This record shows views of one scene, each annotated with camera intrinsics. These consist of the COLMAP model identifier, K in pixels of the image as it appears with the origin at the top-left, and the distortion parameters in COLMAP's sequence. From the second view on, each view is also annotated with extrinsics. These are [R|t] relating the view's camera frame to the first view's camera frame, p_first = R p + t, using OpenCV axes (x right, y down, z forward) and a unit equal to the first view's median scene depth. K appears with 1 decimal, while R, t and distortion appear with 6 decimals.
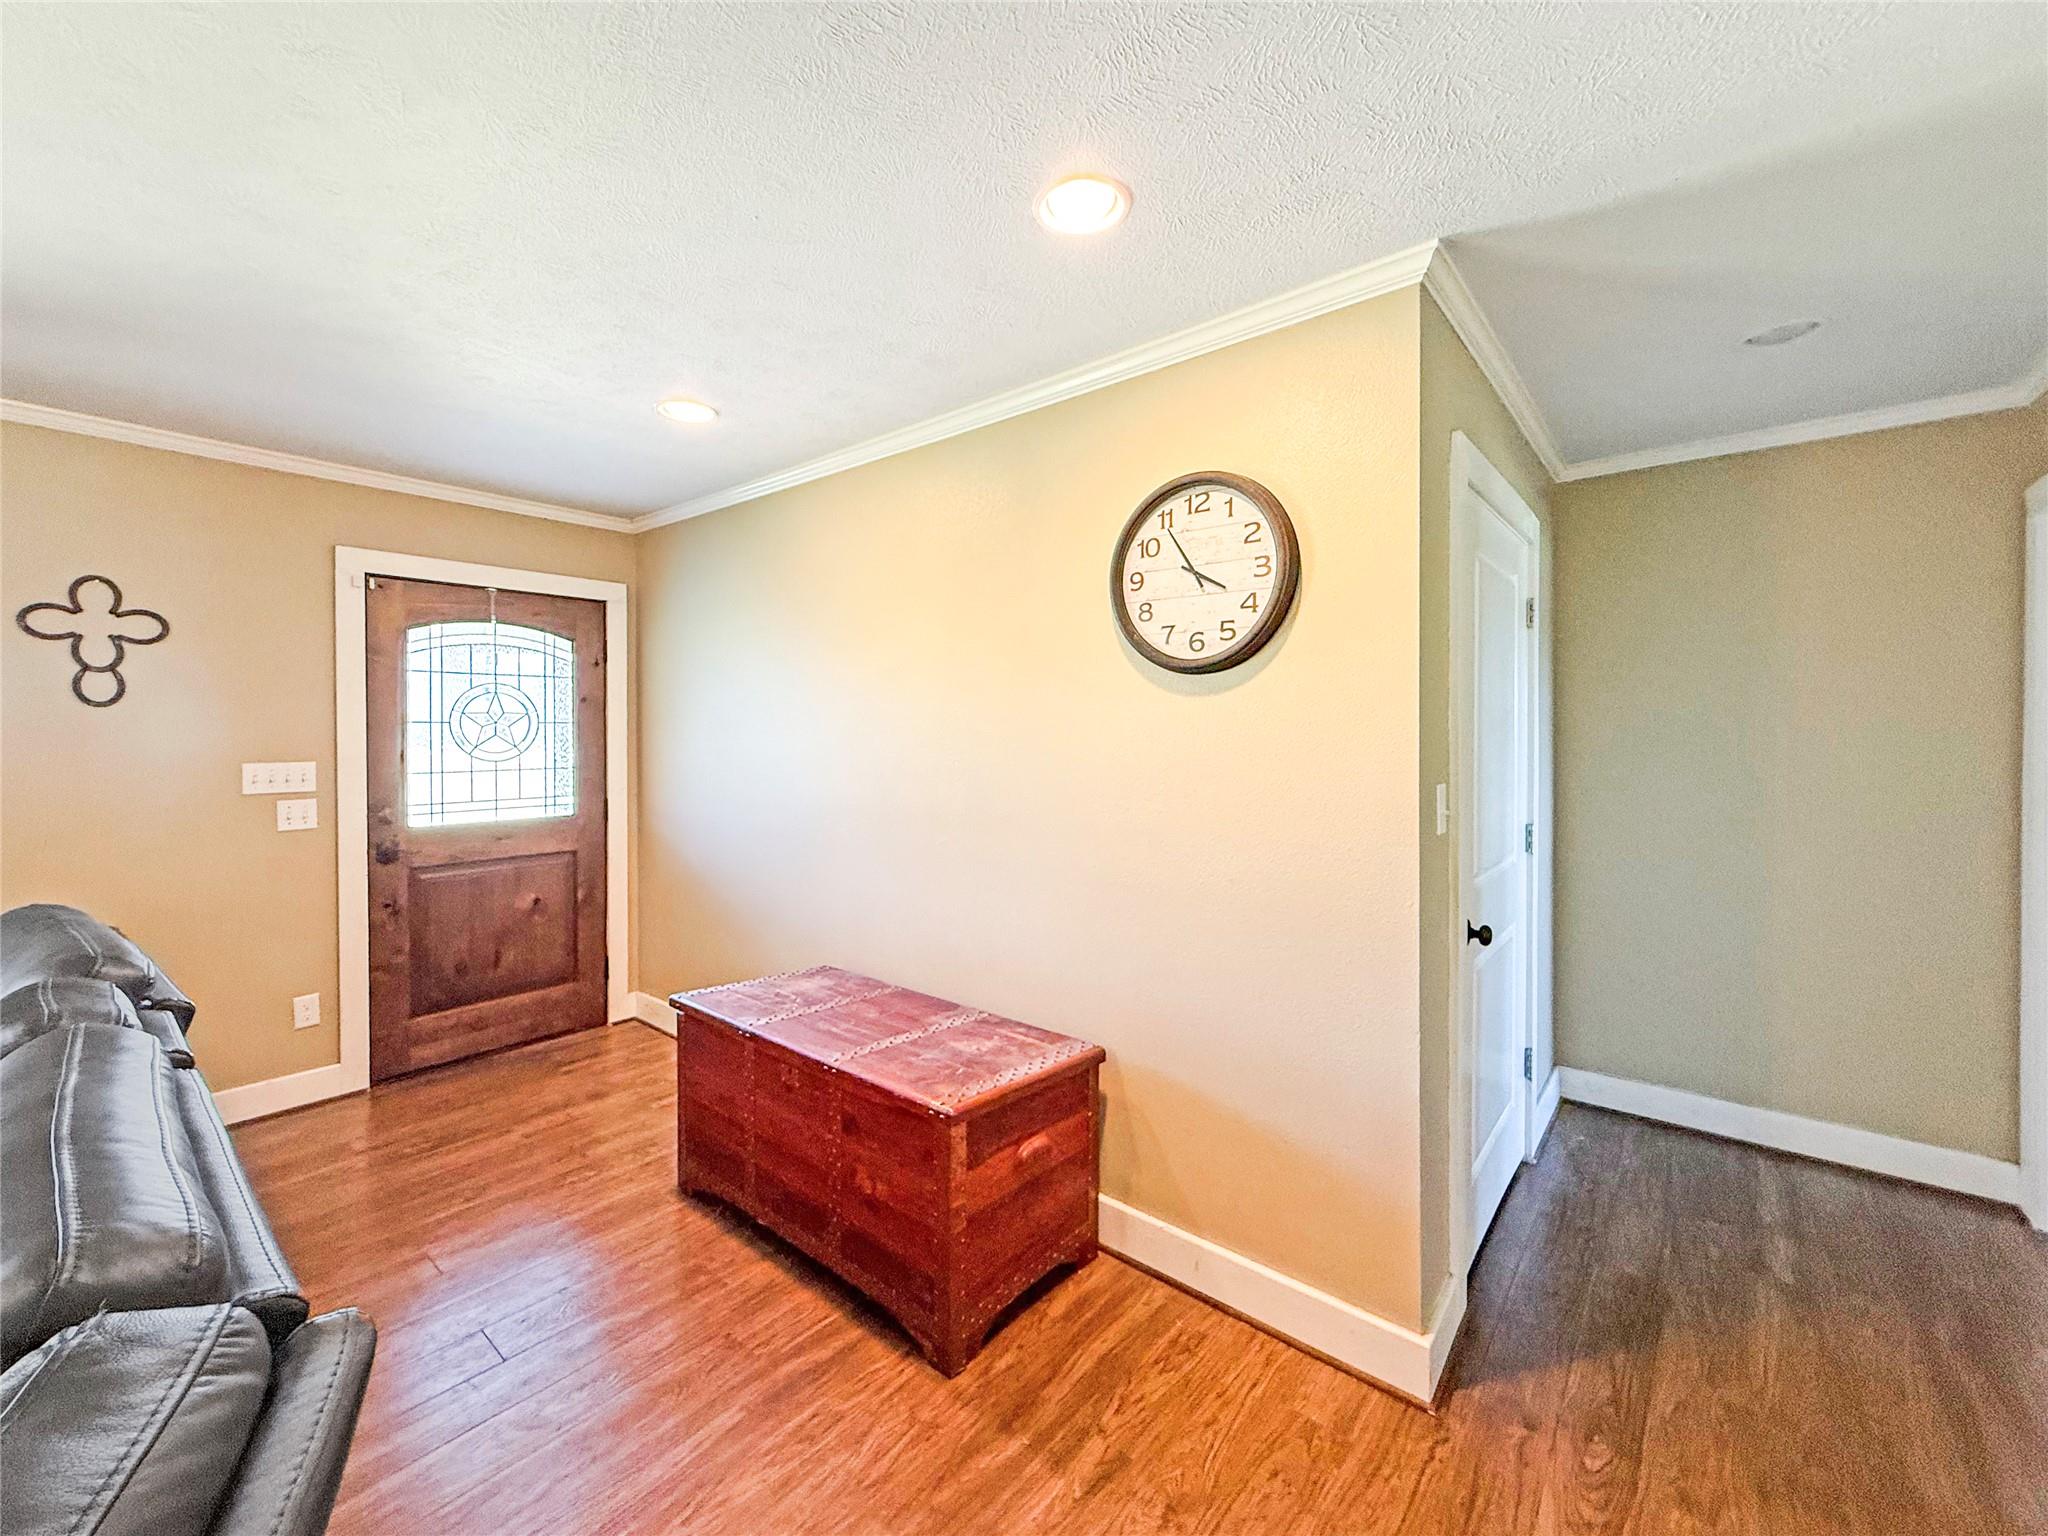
lens RADIAL K [[837.0, 0, 1014.5], [0, 837.0, 736.2], [0, 0, 1]] dist [0.000902, -0.001185]
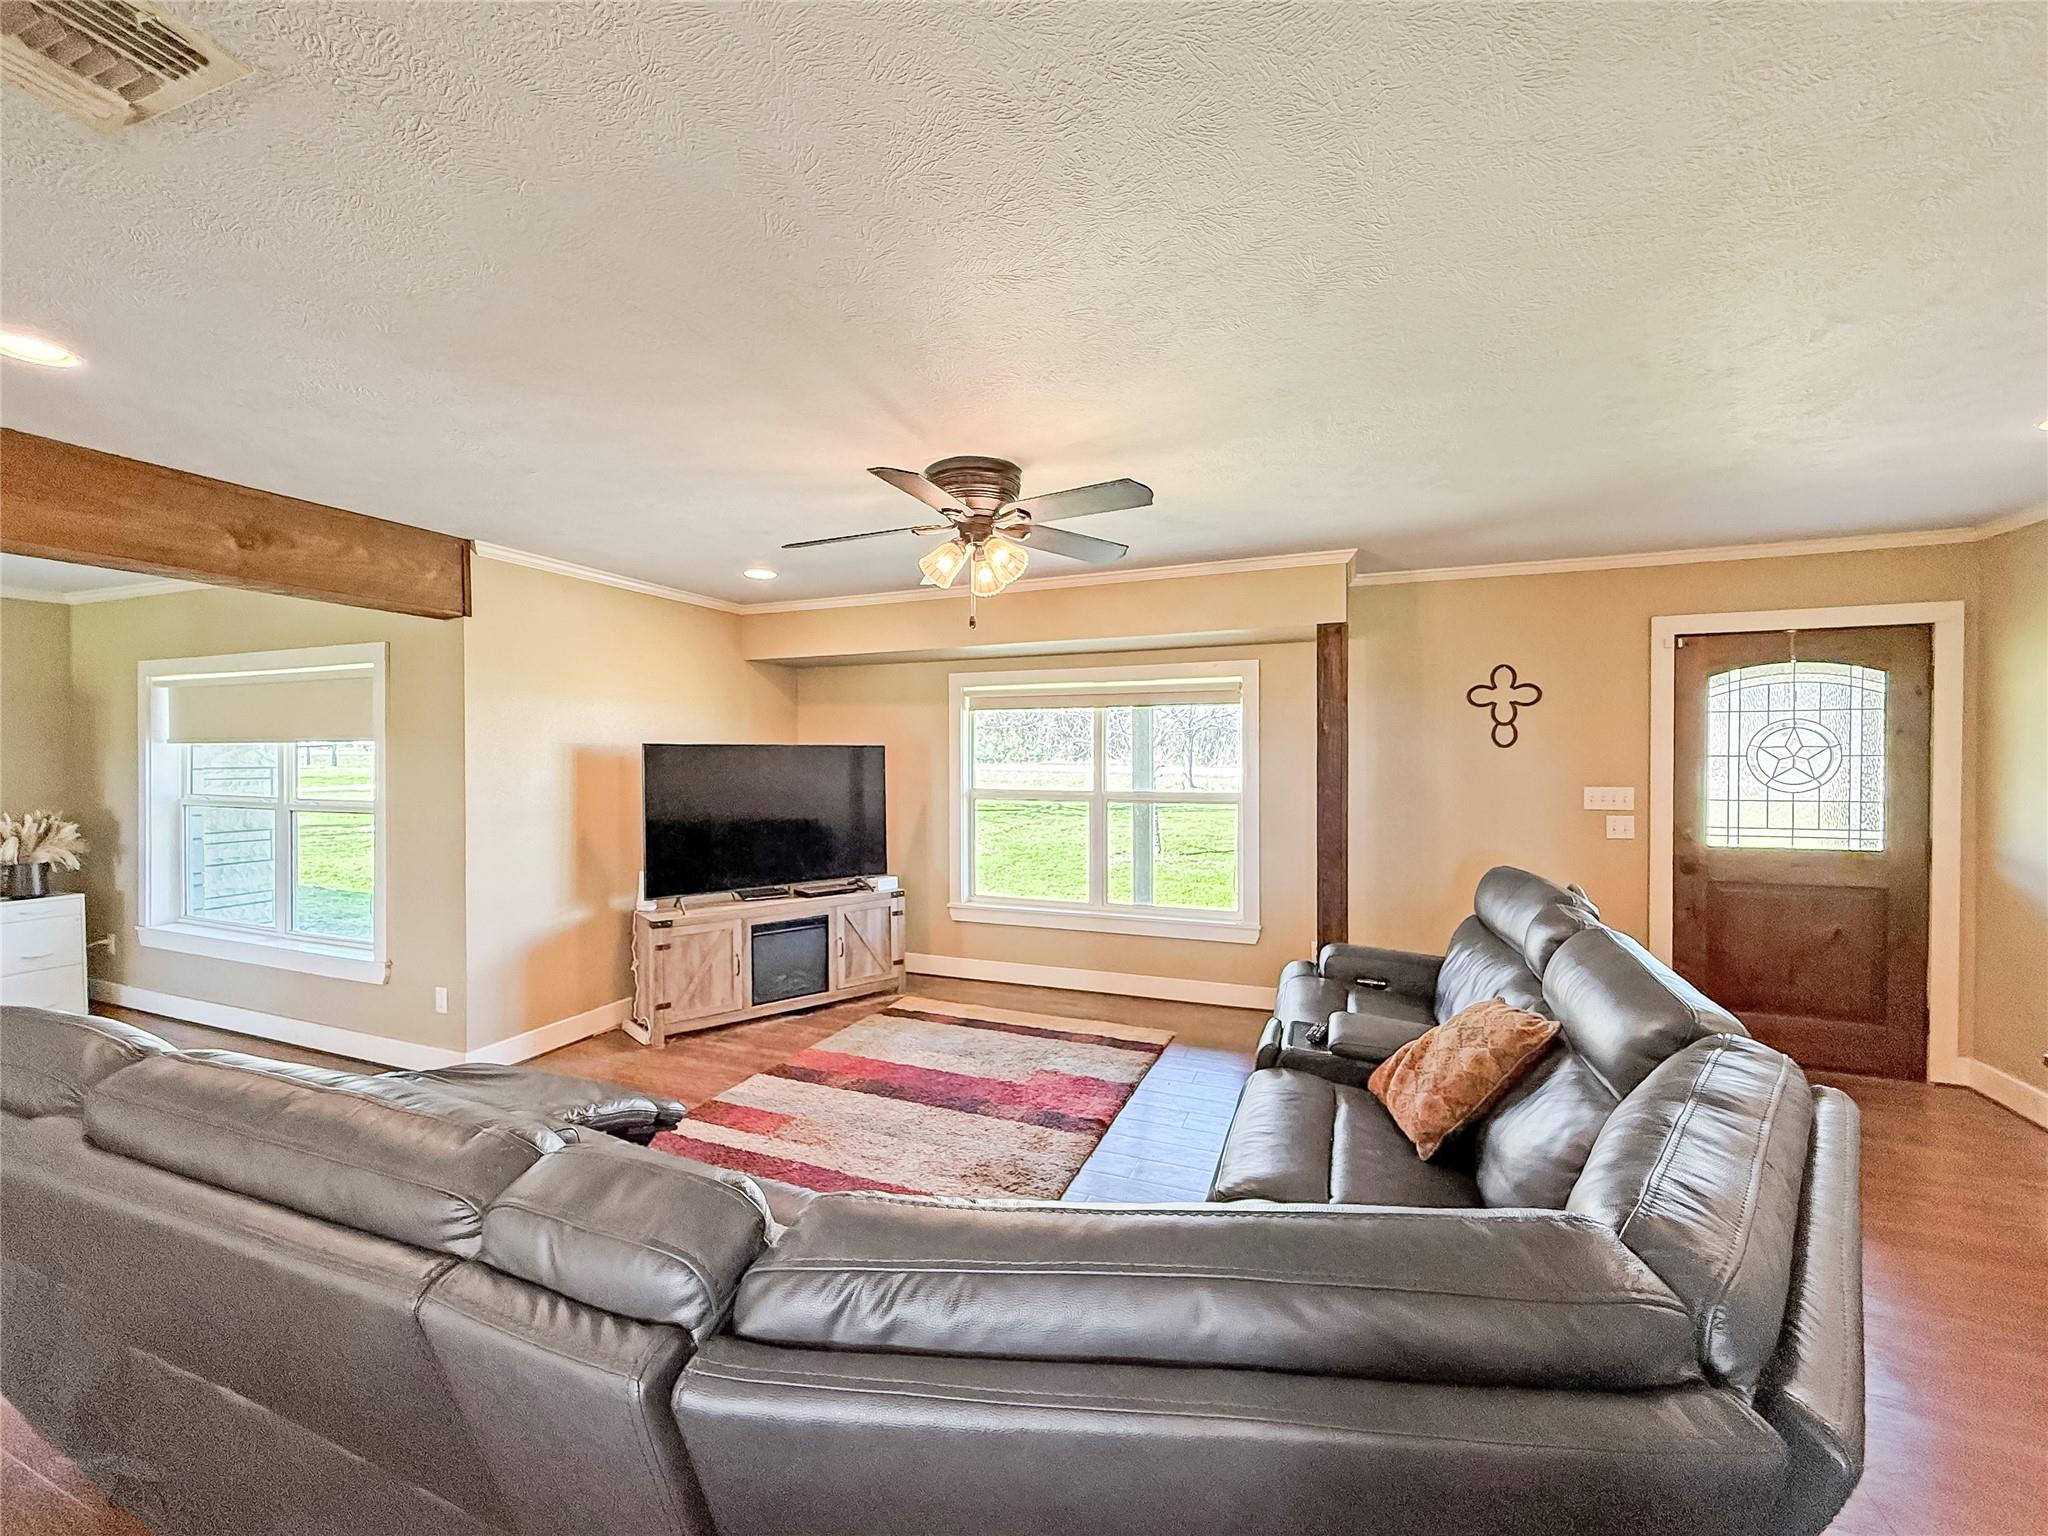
lens RADIAL K [[837.0, 0, 1021.4], [0, 837.0, 766.8], [0, 0, 1]] dist [0.000902, -0.001185]
pose [[0.289748, 0.013642, -0.957006, 0.119242], [-0.004618, 0.999907, 0.012856, -0.012351], [0.957092, 0.000694, 0.289784, -0.260318]]
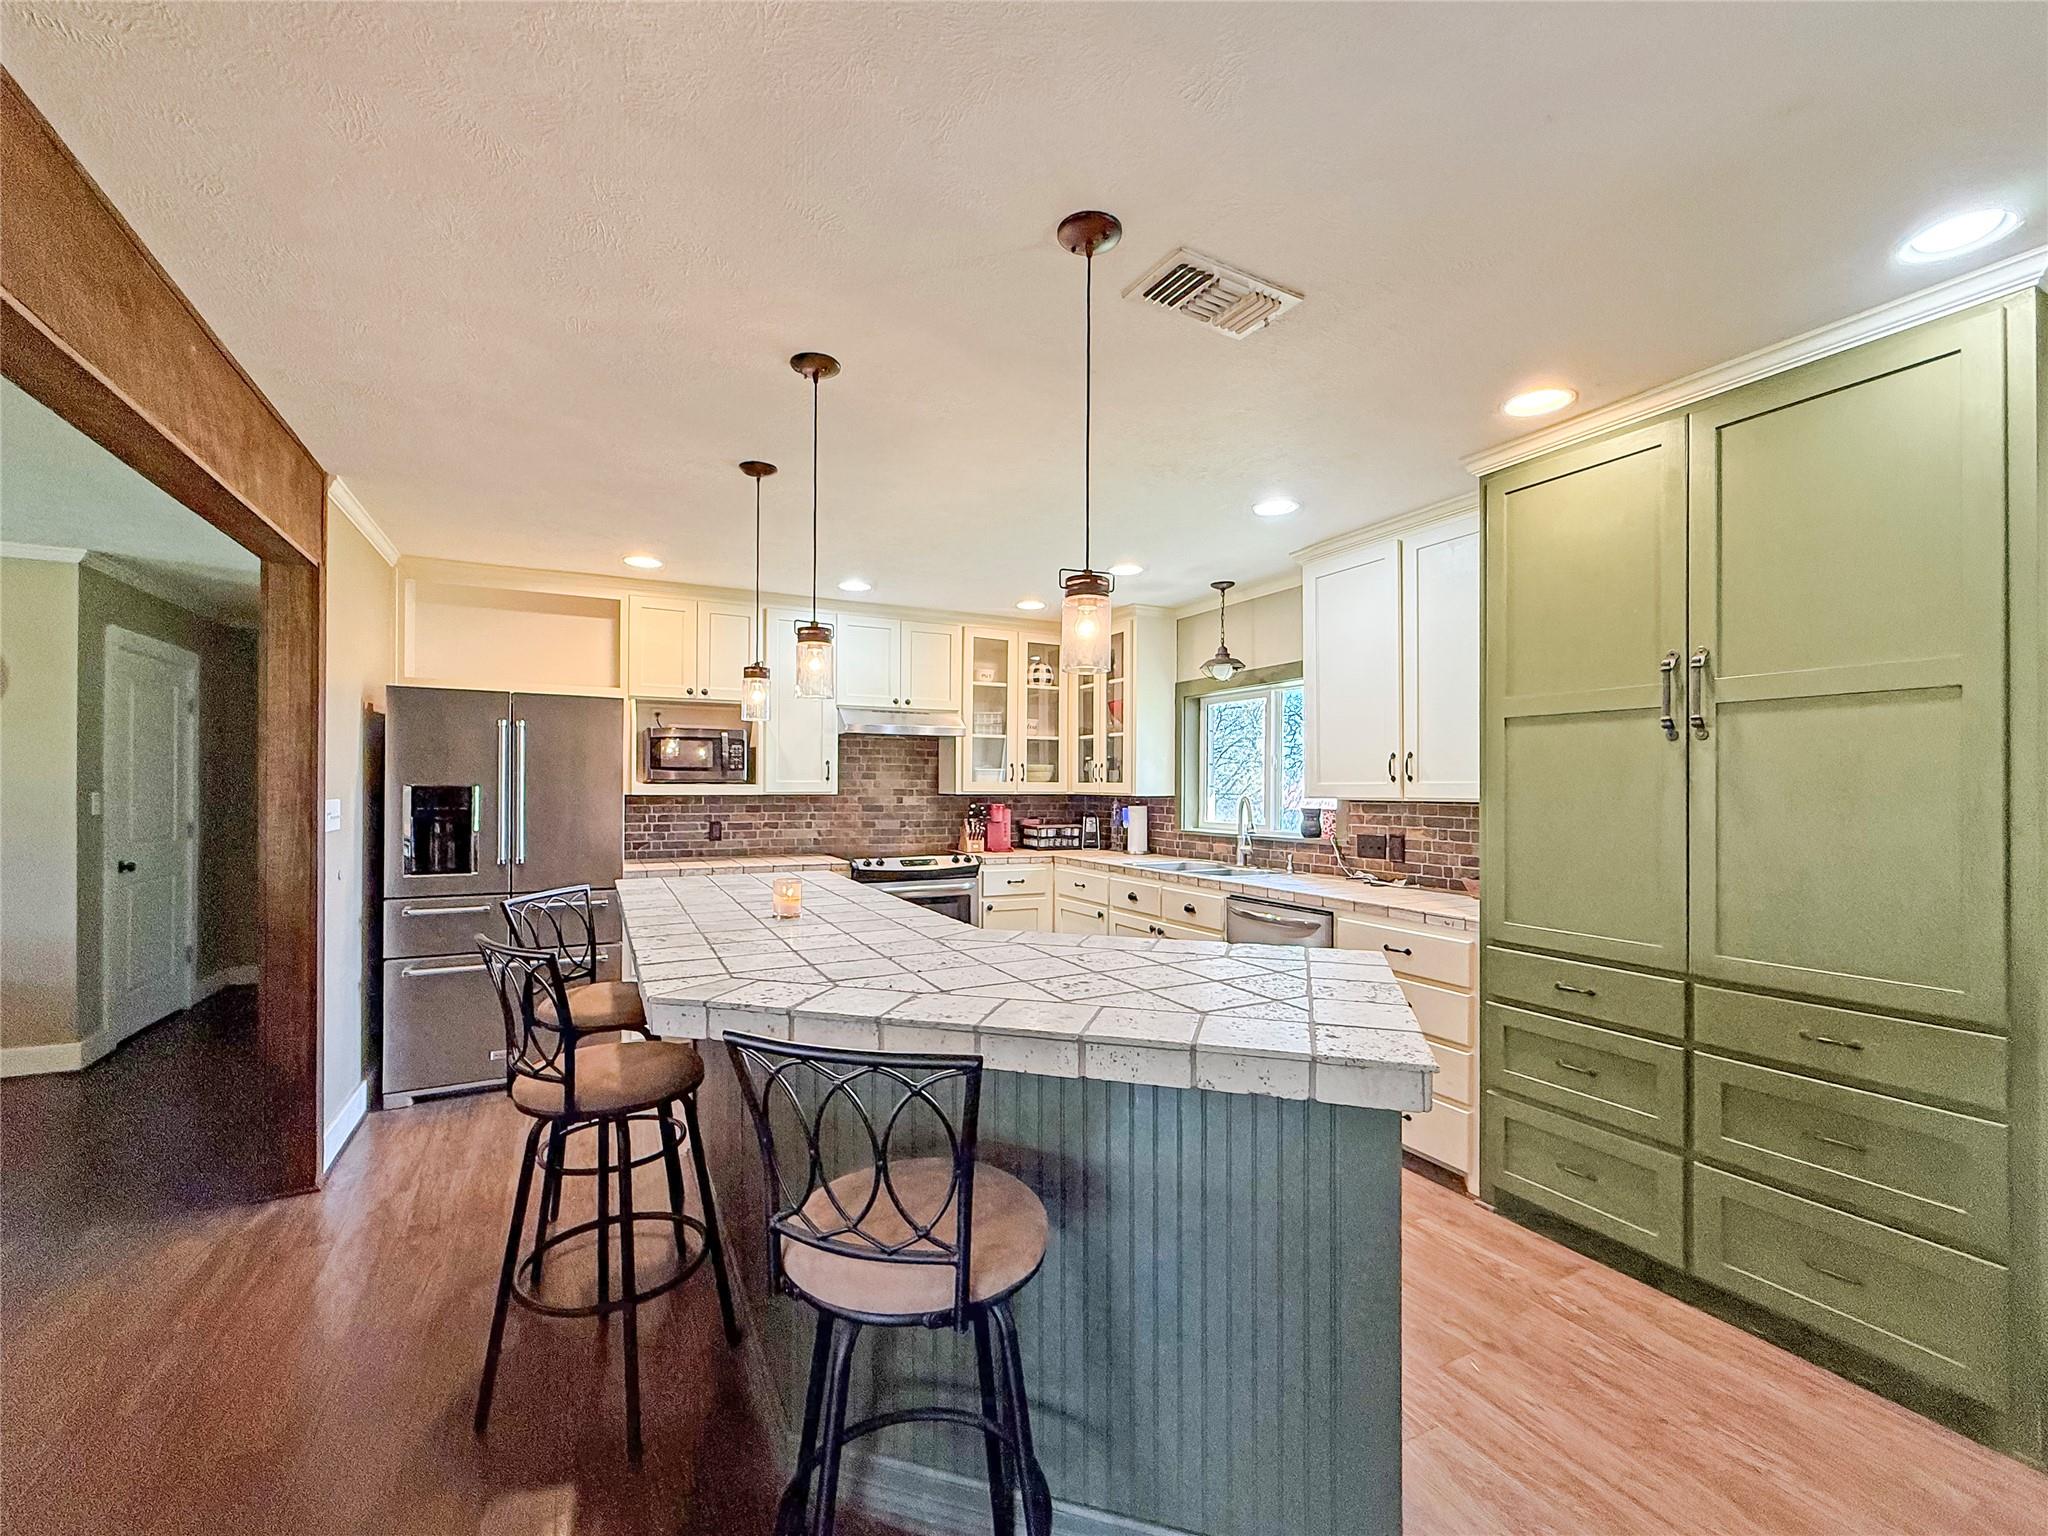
lens RADIAL K [[837.0, 0, 1016.9], [0, 837.0, 777.9], [0, 0, 1]] dist [0.000902, -0.001185]
pose [[0.391726, 0.016907, 0.919927, -0.302670], [-0.004278, 0.999854, -0.016554, 0.024166], [-0.920072, 0.002550, 0.391741, -1.128664]]
